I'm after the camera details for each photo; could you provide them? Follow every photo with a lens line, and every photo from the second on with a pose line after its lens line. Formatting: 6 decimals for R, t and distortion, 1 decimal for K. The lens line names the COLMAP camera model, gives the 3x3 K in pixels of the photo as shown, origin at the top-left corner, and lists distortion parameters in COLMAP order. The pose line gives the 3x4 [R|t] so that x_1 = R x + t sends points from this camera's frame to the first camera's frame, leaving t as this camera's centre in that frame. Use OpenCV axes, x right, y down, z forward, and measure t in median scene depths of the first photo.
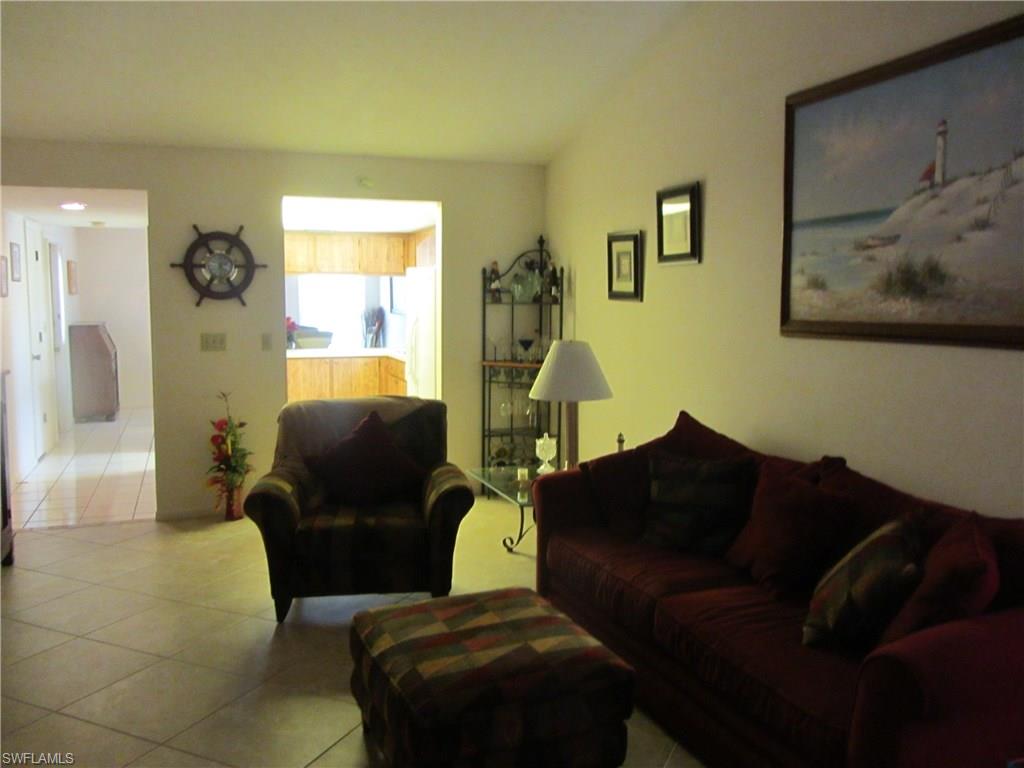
lens RADIAL K [[846.9, 0, 509.0], [0, 846.9, 386.8], [0, 0, 1]] dist [-0.001489, -0.000855]
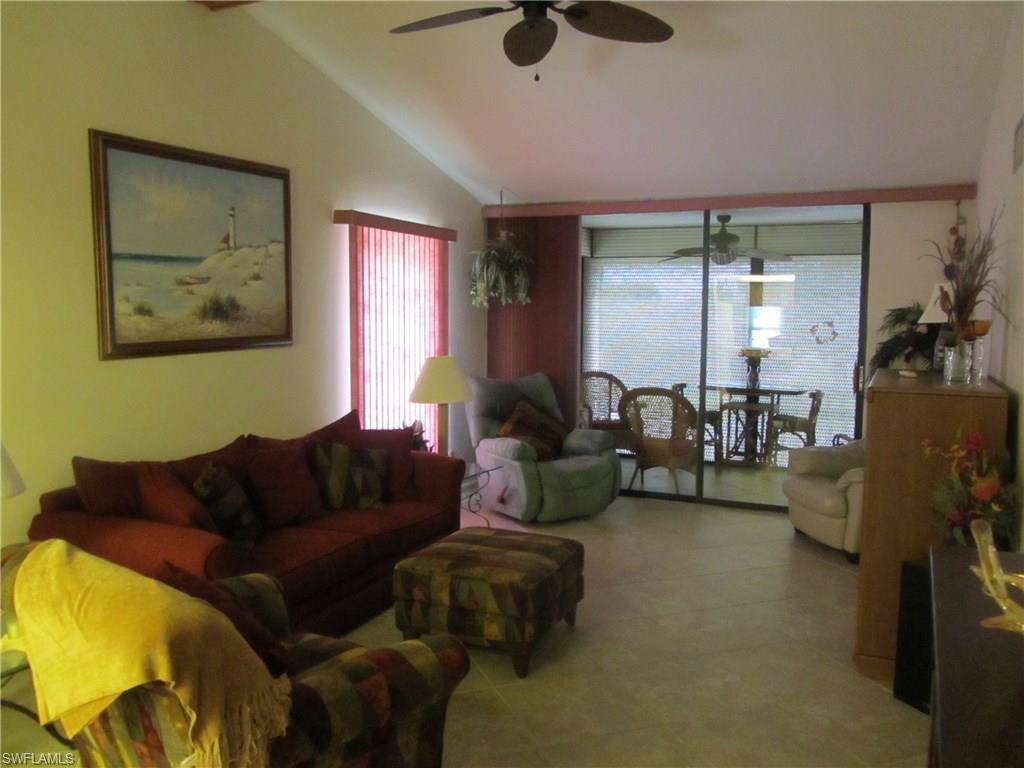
lens RADIAL K [[846.9, 0, 510.2], [0, 846.9, 380.9], [0, 0, 1]] dist [-0.001489, -0.000855]
pose [[-0.690507, -0.081373, 0.718734, -0.925329], [0.059981, 0.983788, 0.169008, -0.216867], [-0.720835, 0.159812, -0.674431, 1.615610]]
